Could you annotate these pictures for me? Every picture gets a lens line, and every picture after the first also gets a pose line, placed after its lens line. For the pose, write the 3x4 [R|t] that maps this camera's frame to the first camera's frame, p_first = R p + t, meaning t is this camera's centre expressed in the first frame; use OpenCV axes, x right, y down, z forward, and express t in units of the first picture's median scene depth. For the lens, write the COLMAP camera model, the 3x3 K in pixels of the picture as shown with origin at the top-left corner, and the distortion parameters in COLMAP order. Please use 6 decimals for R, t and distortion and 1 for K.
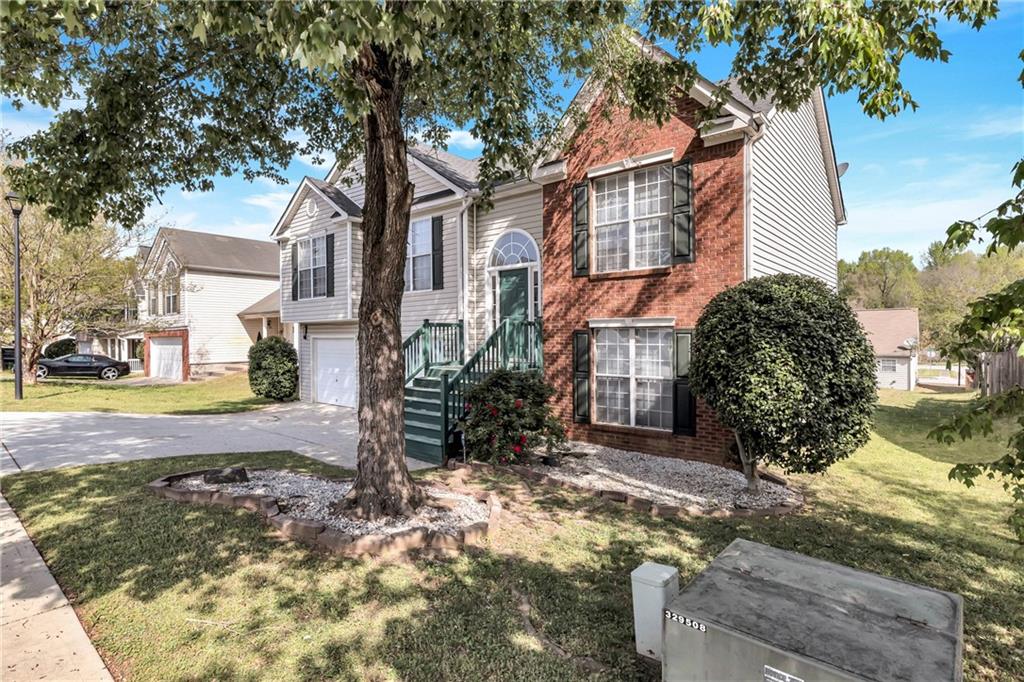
lens RADIAL K [[509.9, 0, 512.0], [0, 509.9, 341.0], [0, 0, 1]] dist [0.000663, 0.000247]
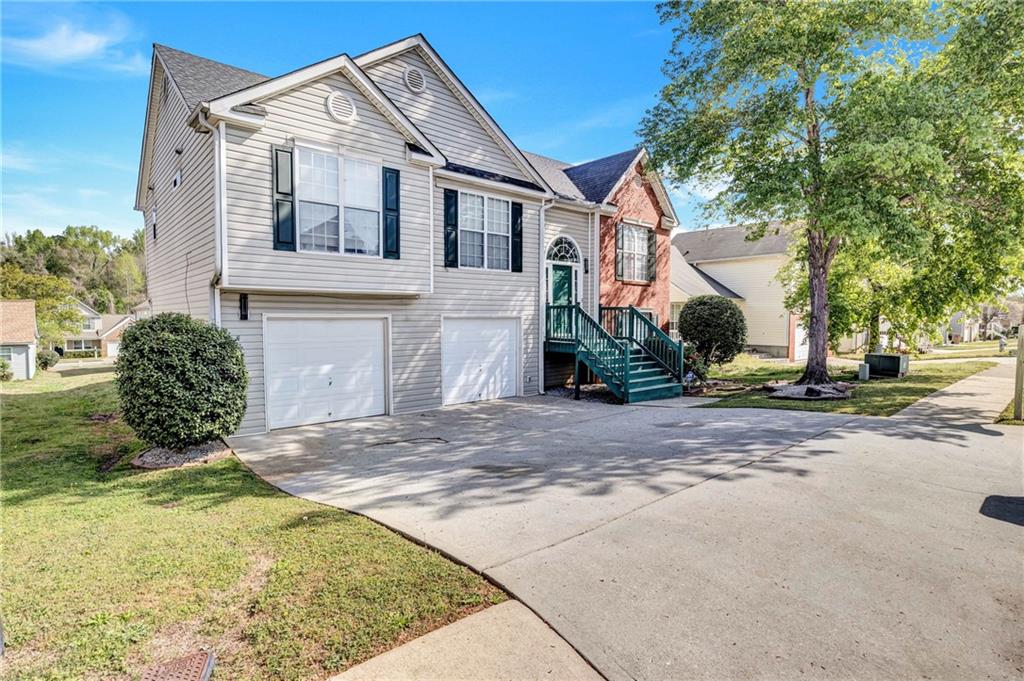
lens RADIAL K [[509.9, 0, 512.0], [0, 509.9, 340.5], [0, 0, 1]] dist [0.000663, 0.000247]
pose [[0.141343, -0.036323, 0.989294, -1.334397], [0.010437, 0.999326, 0.035200, 0.003580], [-0.989906, 0.005350, 0.141627, 0.961775]]
